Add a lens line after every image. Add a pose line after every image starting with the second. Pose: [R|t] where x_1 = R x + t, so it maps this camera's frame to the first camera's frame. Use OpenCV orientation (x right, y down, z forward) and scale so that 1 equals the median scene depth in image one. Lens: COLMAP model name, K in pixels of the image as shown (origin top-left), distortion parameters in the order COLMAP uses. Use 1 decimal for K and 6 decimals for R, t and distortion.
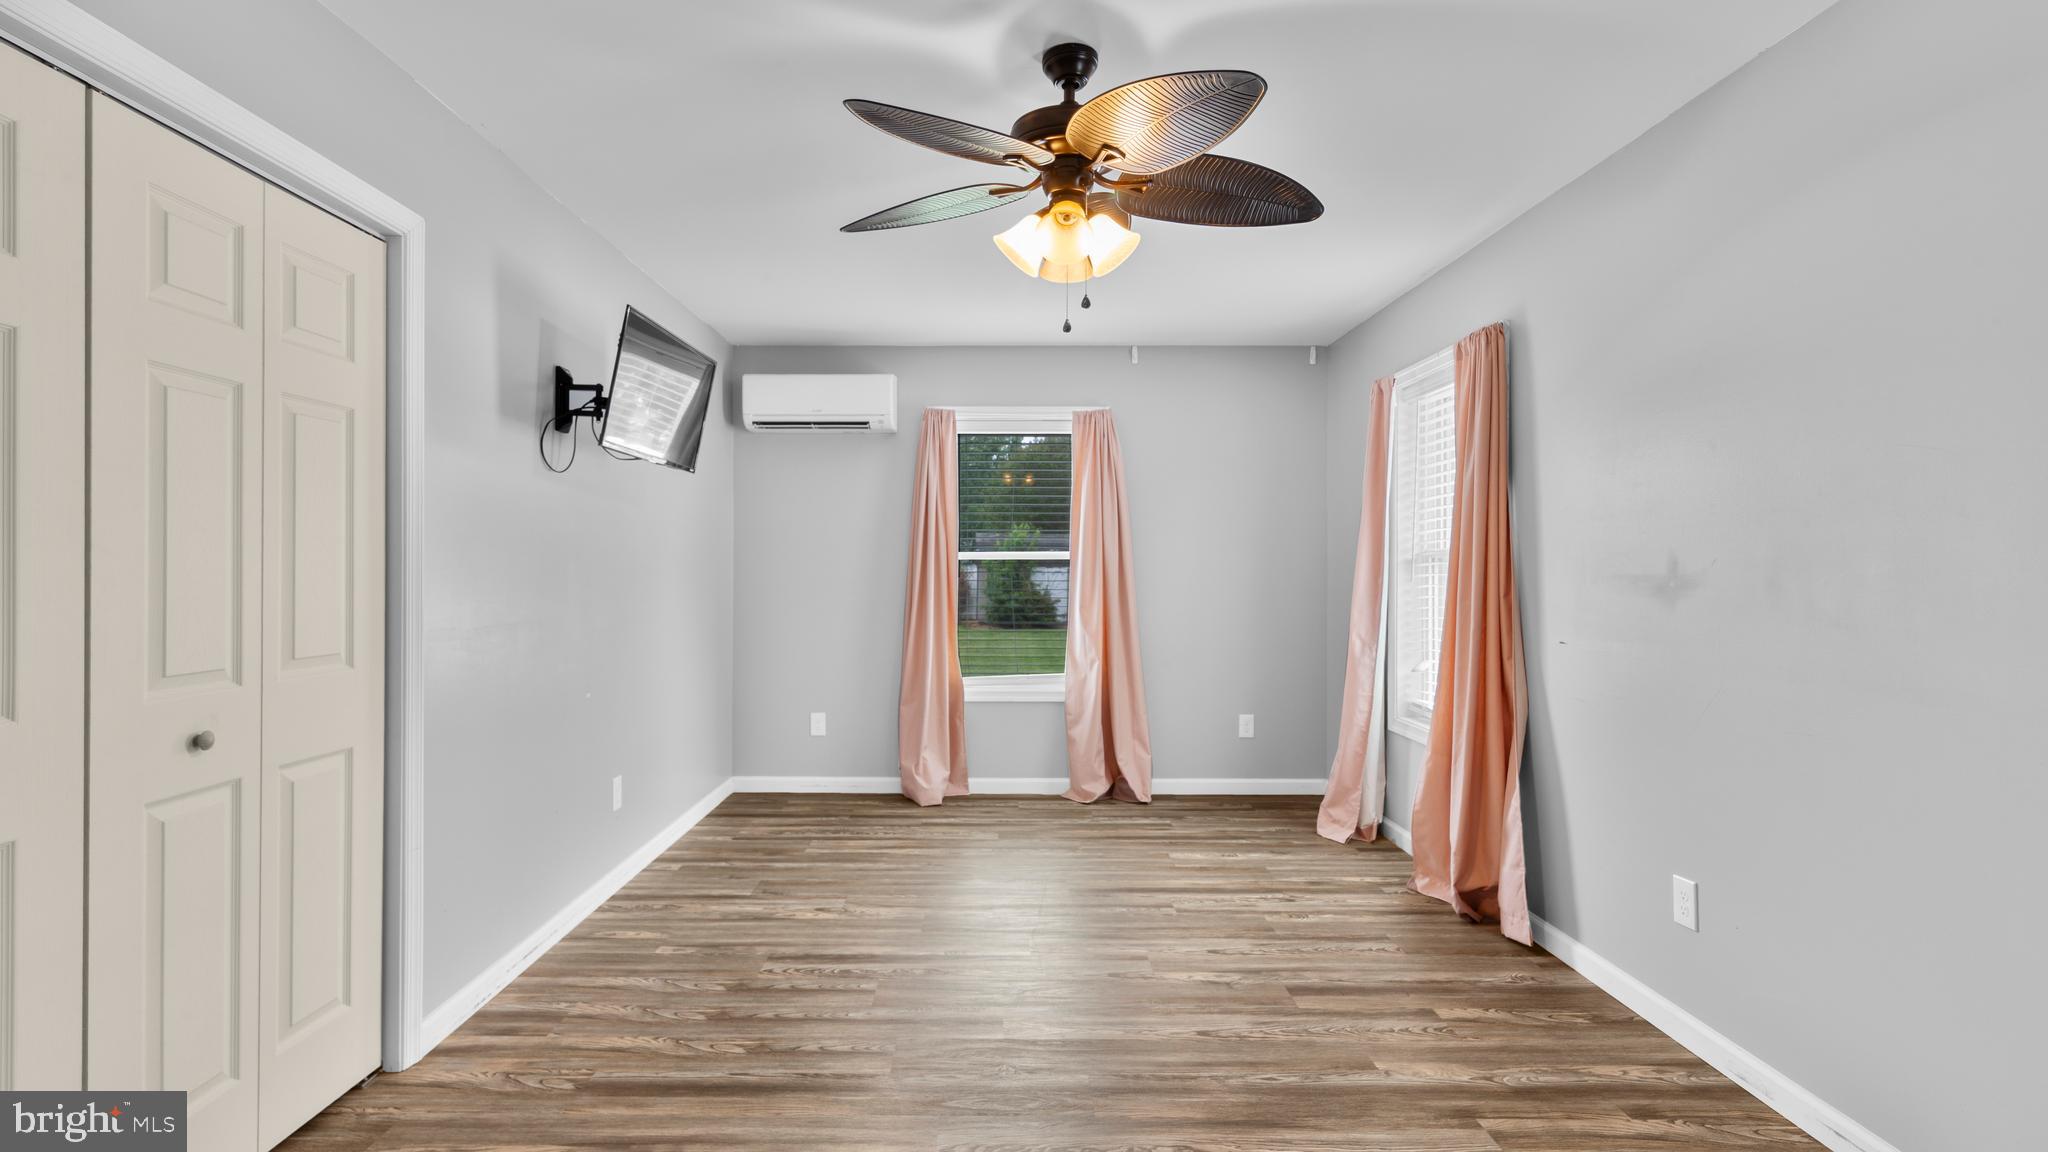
lens RADIAL K [[962.3, 0, 971.6], [0, 962.3, 561.9], [0, 0, 1]] dist [0.003805, -0.001600]
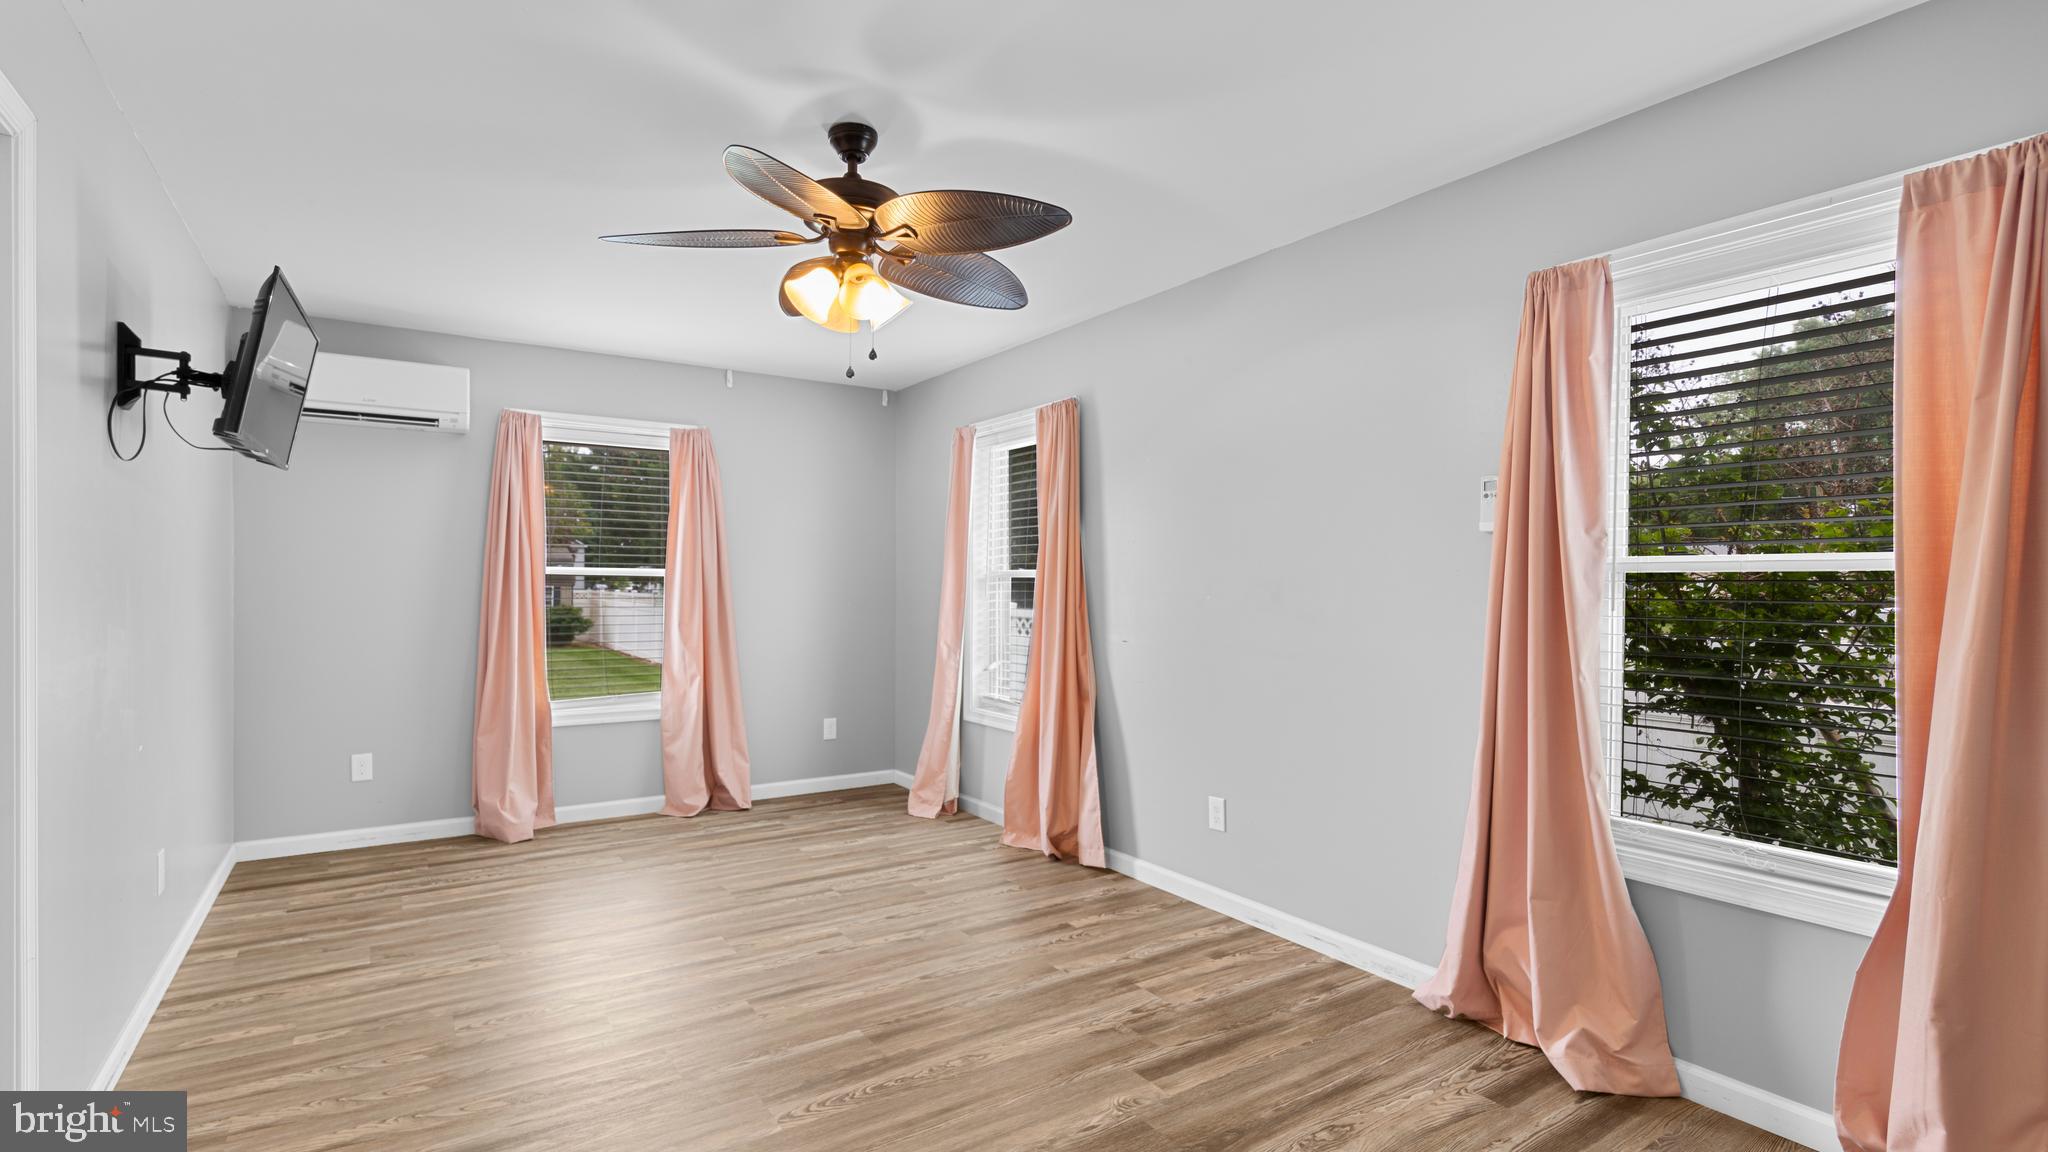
lens RADIAL K [[962.3, 0, 979.1], [0, 962.3, 589.0], [0, 0, 1]] dist [0.003805, -0.001600]
pose [[0.838022, -0.000551, 0.545636, -0.331721], [-0.005857, 0.999933, 0.010006, -0.002518], [-0.545605, -0.011581, 0.837962, -0.026045]]
